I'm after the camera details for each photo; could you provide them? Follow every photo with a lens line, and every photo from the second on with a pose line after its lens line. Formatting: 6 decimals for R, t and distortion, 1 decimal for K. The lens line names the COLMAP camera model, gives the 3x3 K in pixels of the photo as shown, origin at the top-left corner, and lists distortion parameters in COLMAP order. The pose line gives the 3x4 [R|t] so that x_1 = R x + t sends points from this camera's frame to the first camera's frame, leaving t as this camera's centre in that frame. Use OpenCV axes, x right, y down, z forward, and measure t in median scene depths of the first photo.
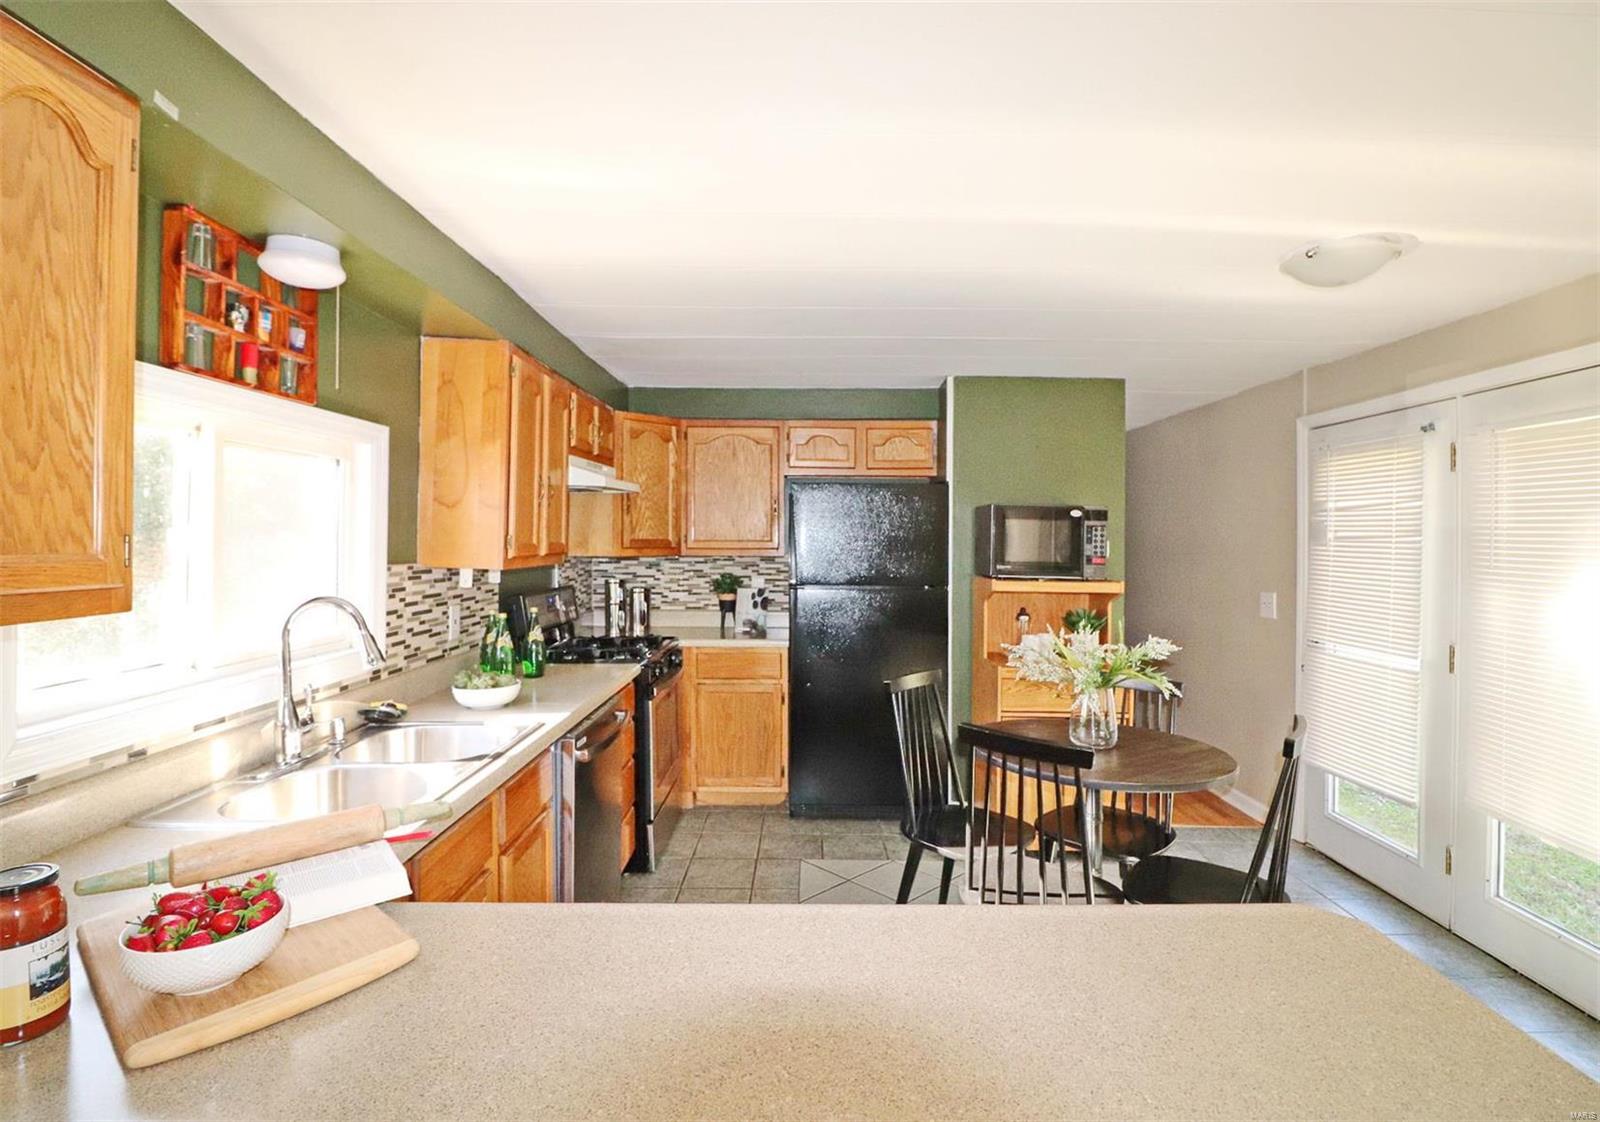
lens RADIAL K [[765.1, 0, 795.5], [0, 765.1, 541.1], [0, 0, 1]] dist [0.001777, -0.014209]
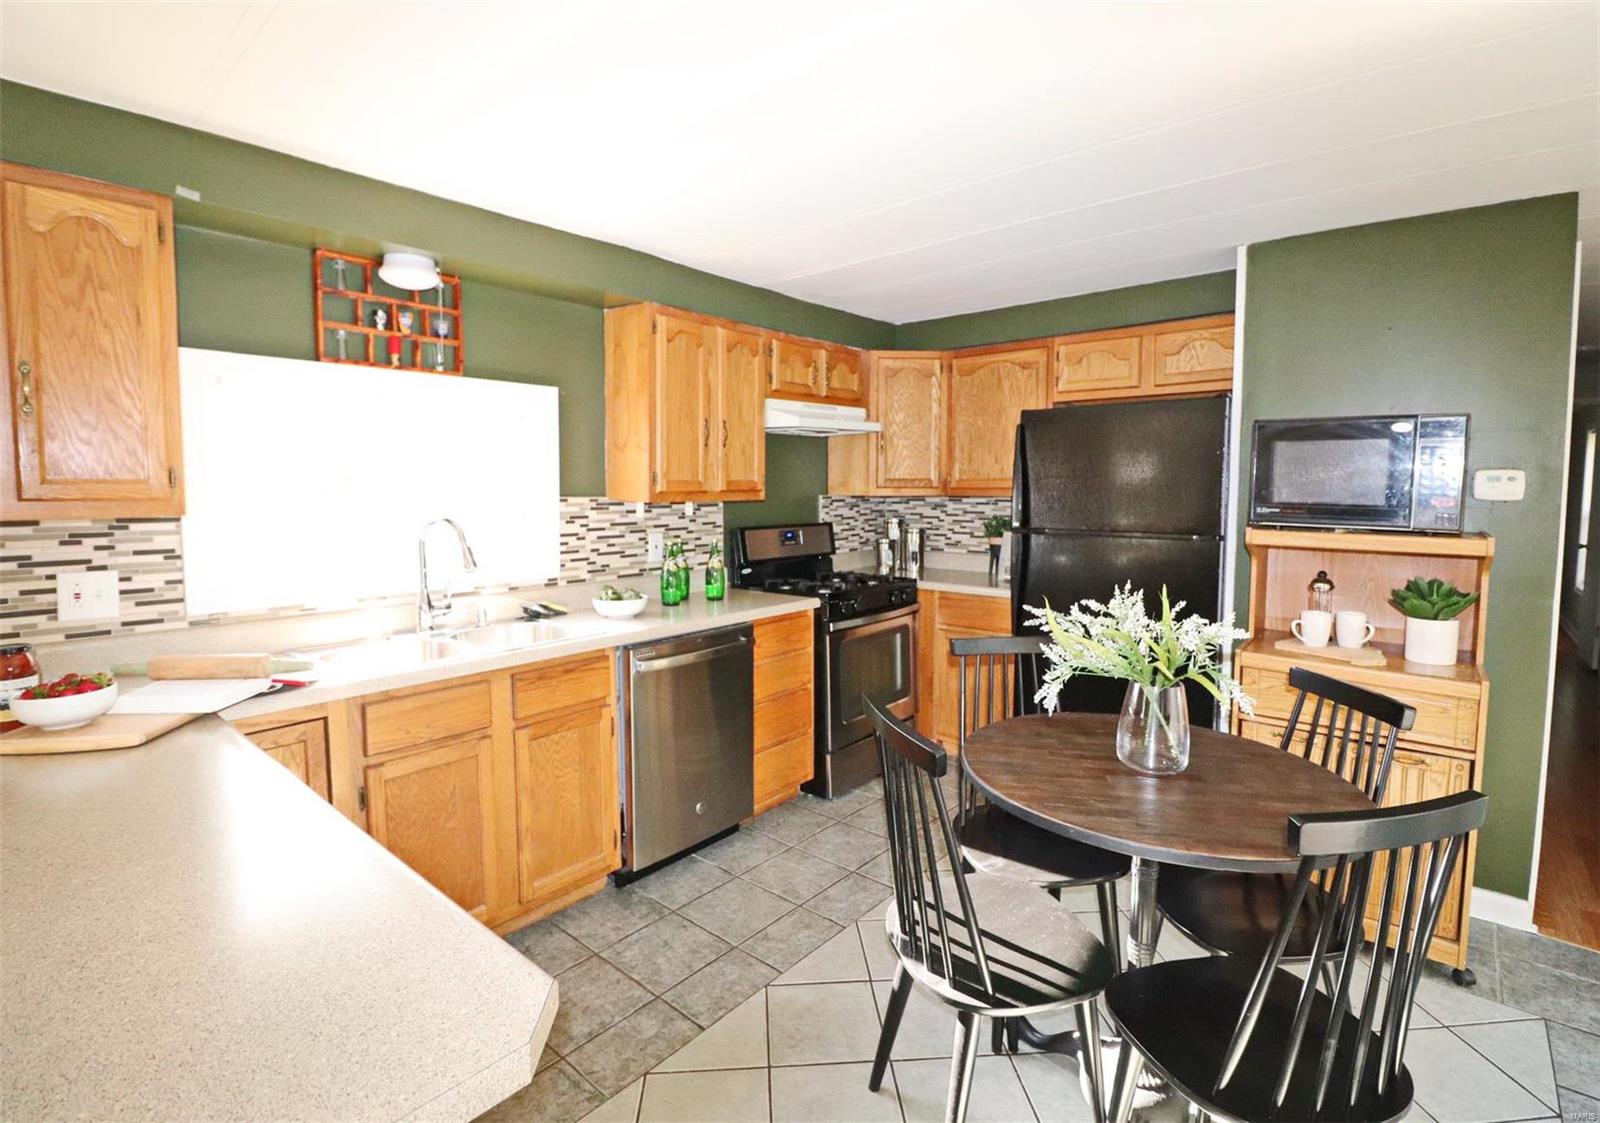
lens RADIAL K [[749.5, 0, 796.5], [0, 749.5, 531.0], [0, 0, 1]] dist [0.002129, -0.013780]
pose [[0.764858, 0.032578, -0.643375, 0.376909], [0.003297, 0.998509, 0.054480, 0.013946], [0.644191, -0.043791, 0.763610, 0.198034]]
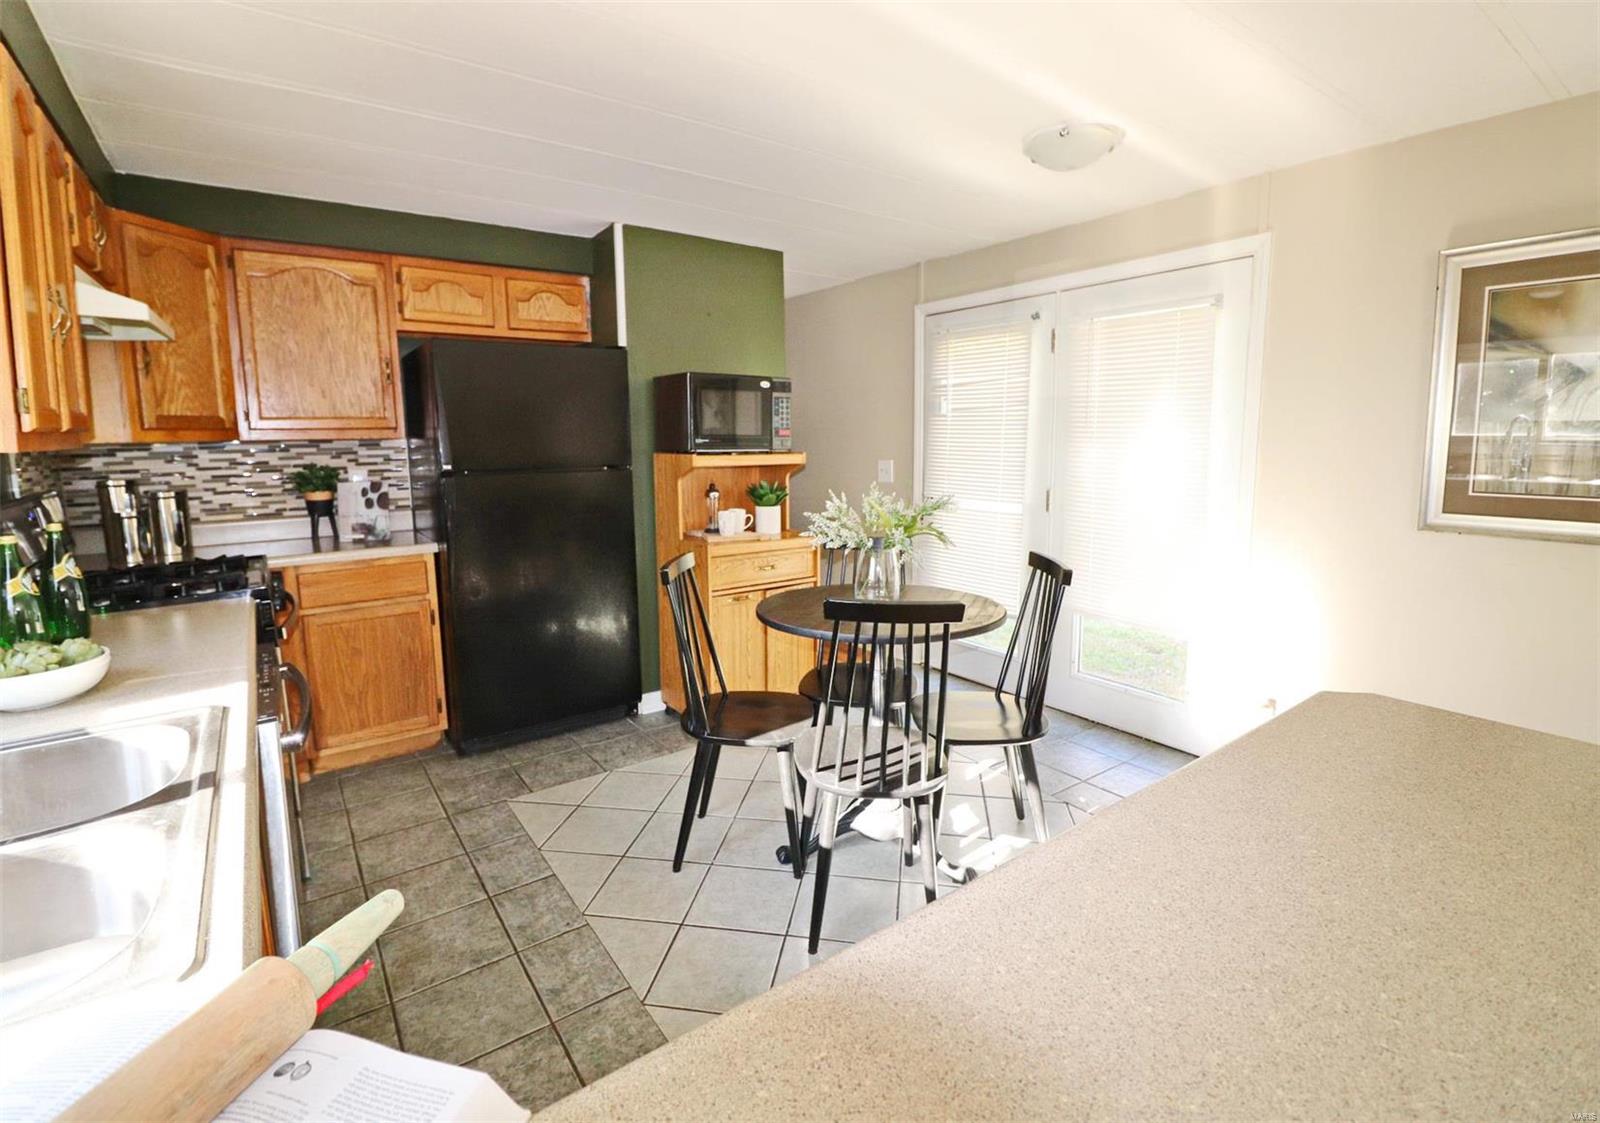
lens RADIAL K [[749.5, 0, 796.5], [0, 749.5, 531.0], [0, 0, 1]] dist [0.002129, -0.013780]
pose [[0.801245, -0.092810, 0.591094, -0.186531], [0.016994, 0.991028, 0.132569, 0.023179], [-0.598095, -0.096175, 0.795634, 0.185728]]
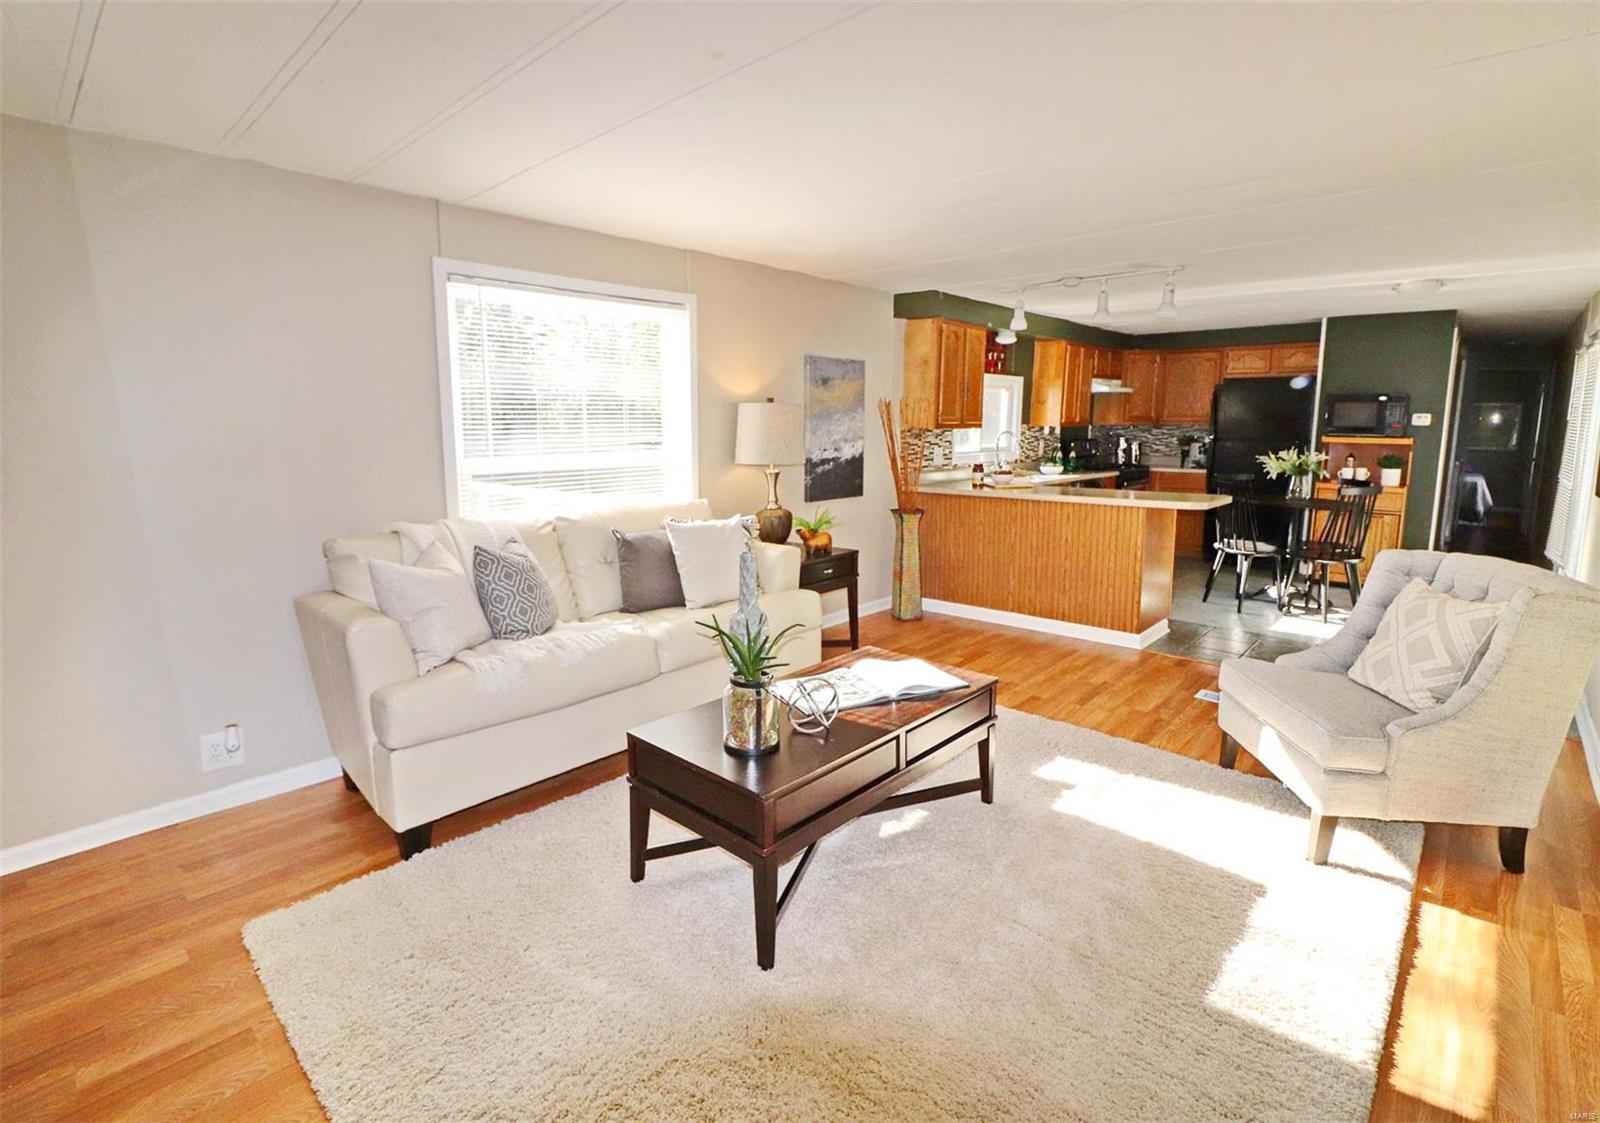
lens RADIAL K [[749.5, 0, 796.5], [0, 749.5, 531.0], [0, 0, 1]] dist [0.002129, -0.013780]
pose [[0.744796, 0.089686, -0.661238, 0.515318], [0.003358, 0.990411, 0.138115, 0.024401], [0.667284, -0.105088, 0.737352, -1.173832]]
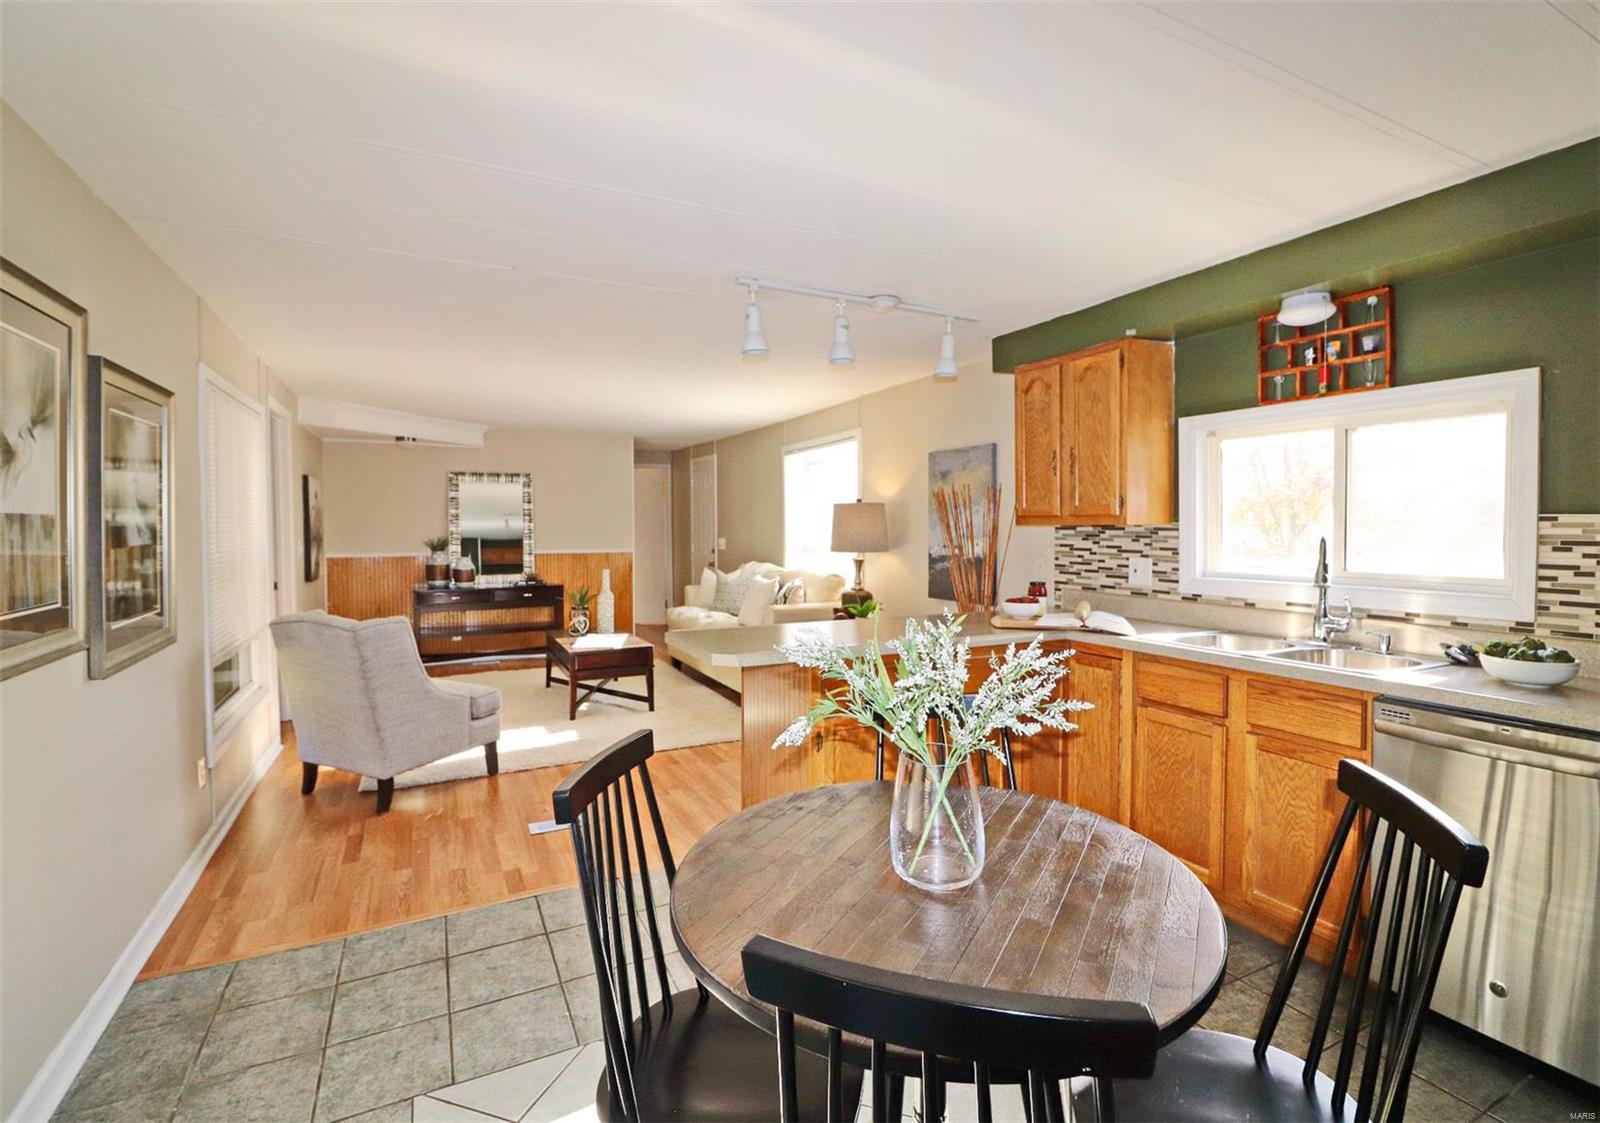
lens RADIAL K [[749.5, 0, 796.5], [0, 749.5, 531.0], [0, 0, 1]] dist [0.002129, -0.013780]
pose [[-0.891157, 0.028023, -0.452830, 0.453557], [0.021474, 0.999577, 0.019598, 0.009558], [0.453187, 0.007741, -0.891382, 0.924067]]
